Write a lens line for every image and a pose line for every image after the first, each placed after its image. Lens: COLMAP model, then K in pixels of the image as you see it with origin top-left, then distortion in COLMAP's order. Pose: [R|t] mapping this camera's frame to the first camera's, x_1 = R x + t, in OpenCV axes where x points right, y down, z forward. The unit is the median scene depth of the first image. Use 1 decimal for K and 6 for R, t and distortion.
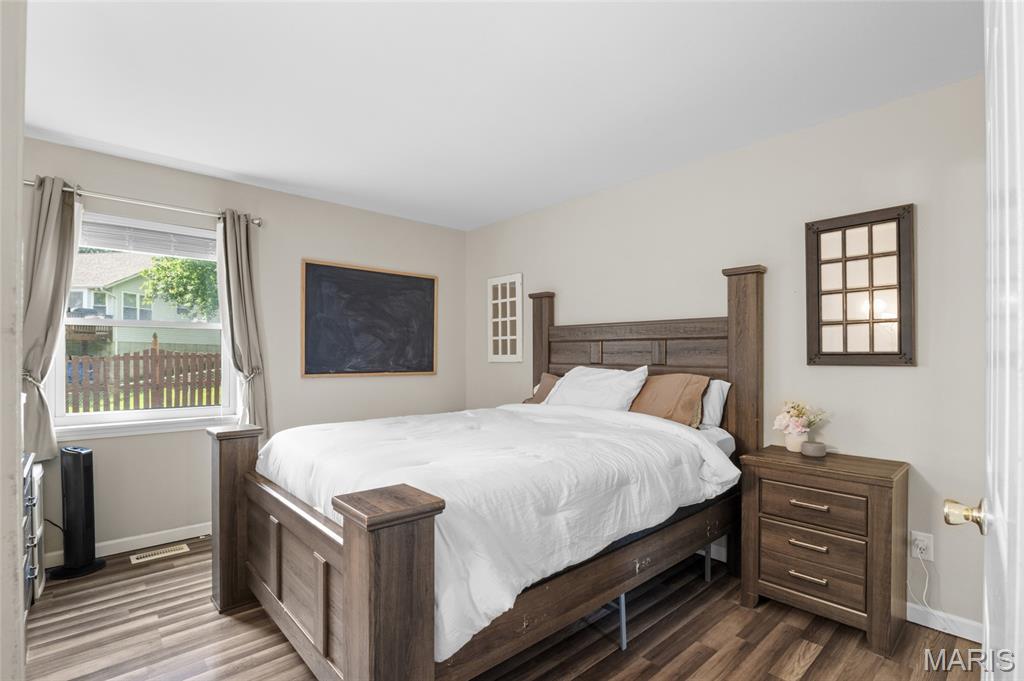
lens RADIAL K [[473.8, 0, 516.4], [0, 473.8, 337.2], [0, 0, 1]] dist [-0.017788, 0.000887]
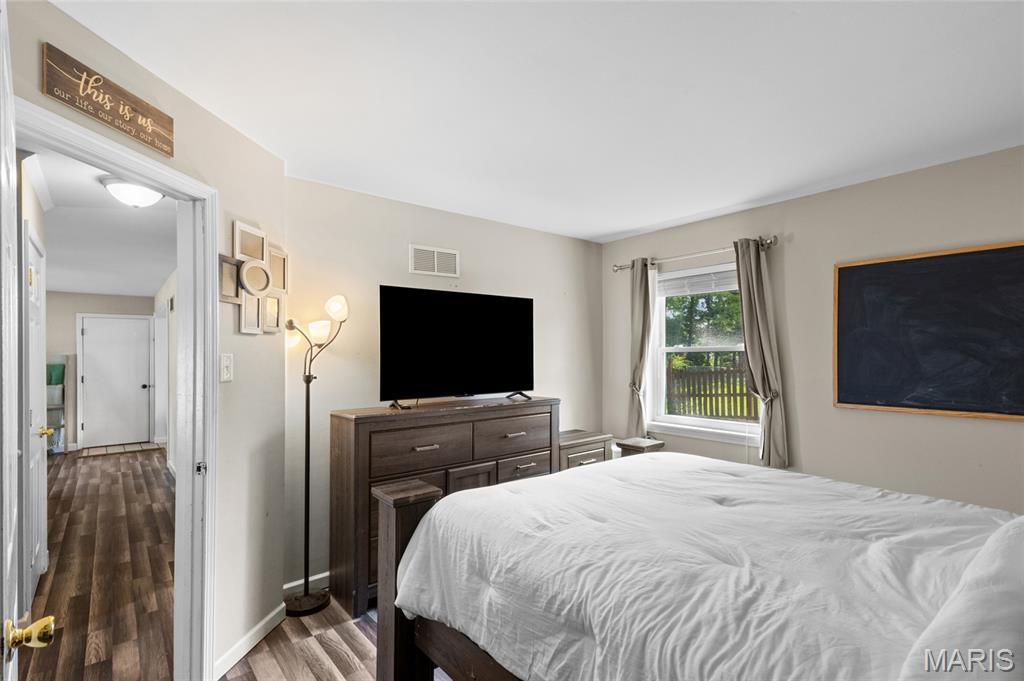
lens RADIAL K [[473.8, 0, 517.2], [0, 473.8, 339.8], [0, 0, 1]] dist [-0.017788, 0.000887]
pose [[-0.021333, -0.044329, -0.998789, 0.378657], [0.021467, 0.998766, -0.044786, -0.006779], [0.999542, -0.022397, -0.020355, 0.442663]]
